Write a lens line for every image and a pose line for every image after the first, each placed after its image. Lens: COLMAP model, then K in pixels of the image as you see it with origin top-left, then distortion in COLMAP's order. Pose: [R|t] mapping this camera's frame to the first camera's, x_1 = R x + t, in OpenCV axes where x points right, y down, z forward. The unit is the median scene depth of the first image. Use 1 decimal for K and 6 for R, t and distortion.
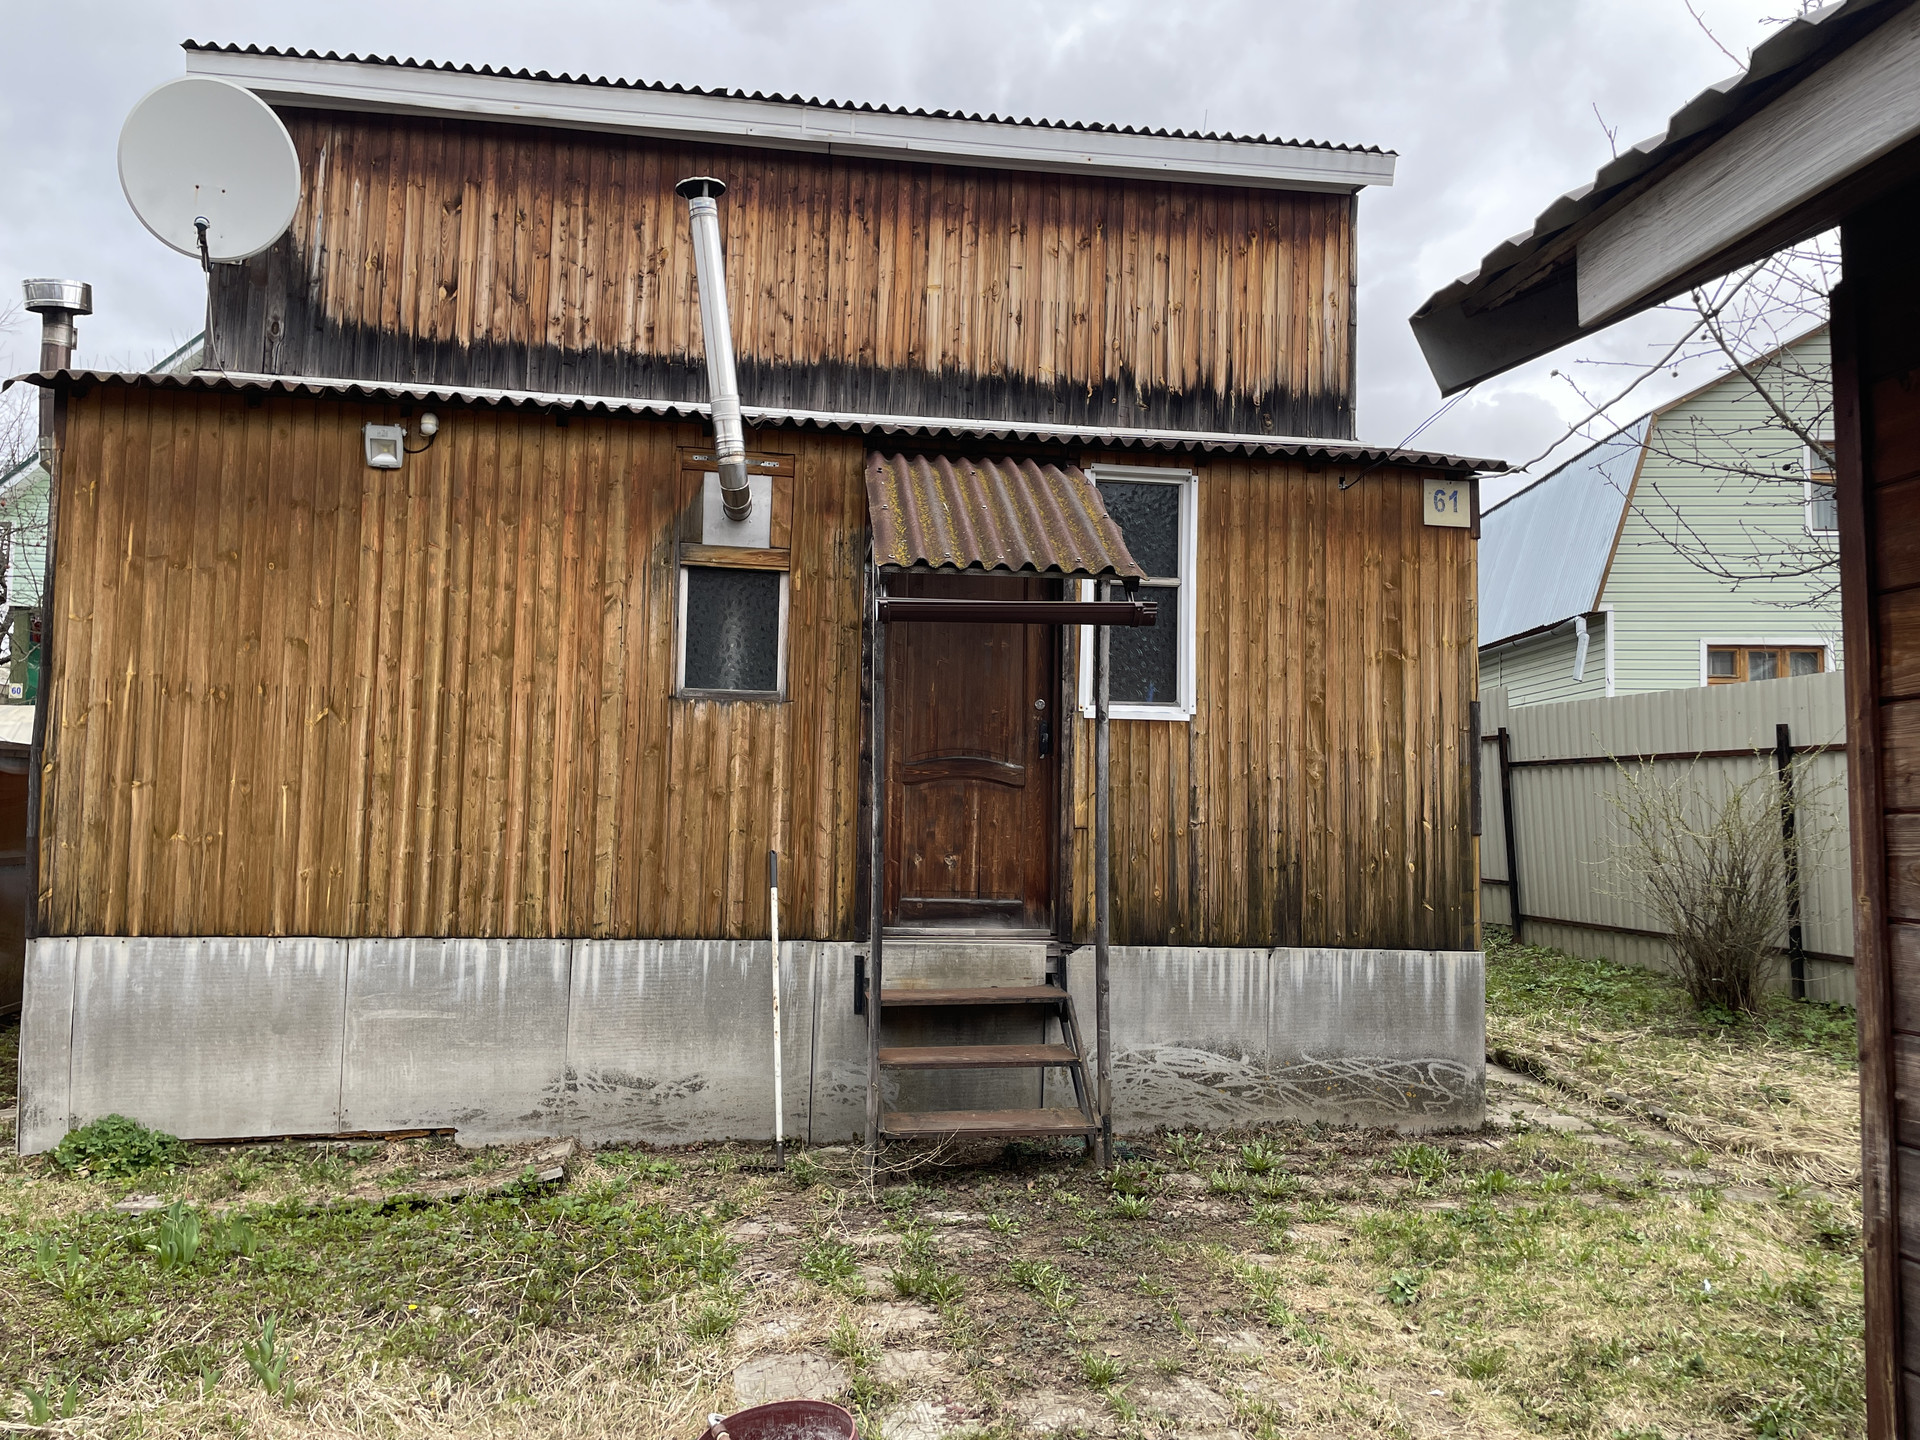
lens RADIAL K [[1450.2, 0, 960.2], [0, 1450.2, 722.4], [0, 0, 1]] dist [0.083662, -0.108582]
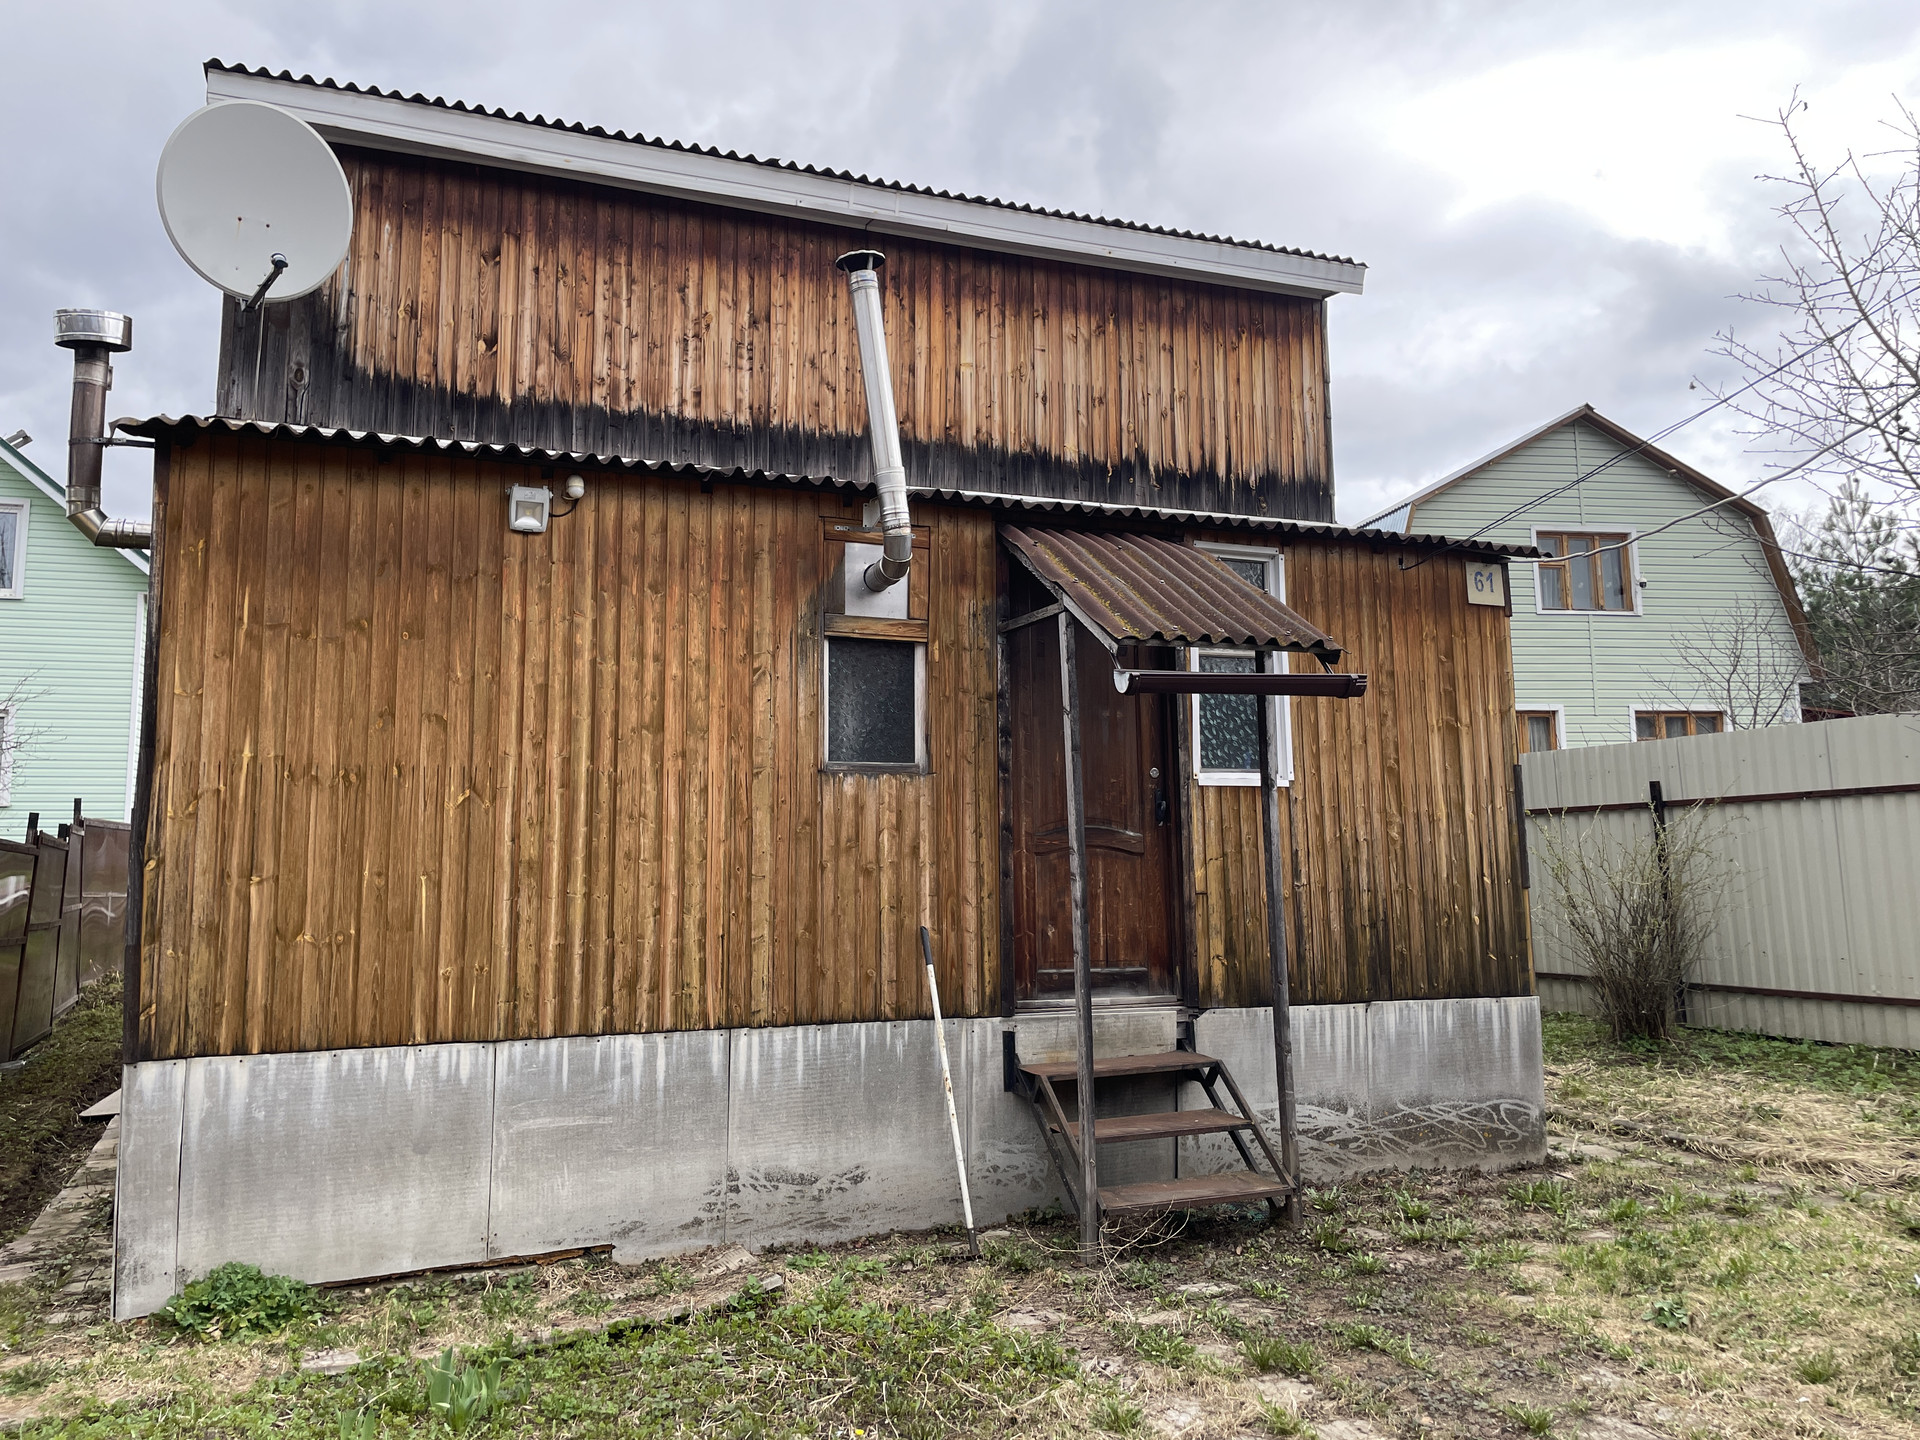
lens RADIAL K [[1450.2, 0, 958.2], [0, 1450.2, 705.8], [0, 0, 1]] dist [0.083662, -0.108582]
pose [[0.973065, -0.004741, 0.230483, -0.314517], [0.017869, 0.998332, -0.054905, -0.005834], [-0.229838, 0.057544, 0.971526, 0.033077]]
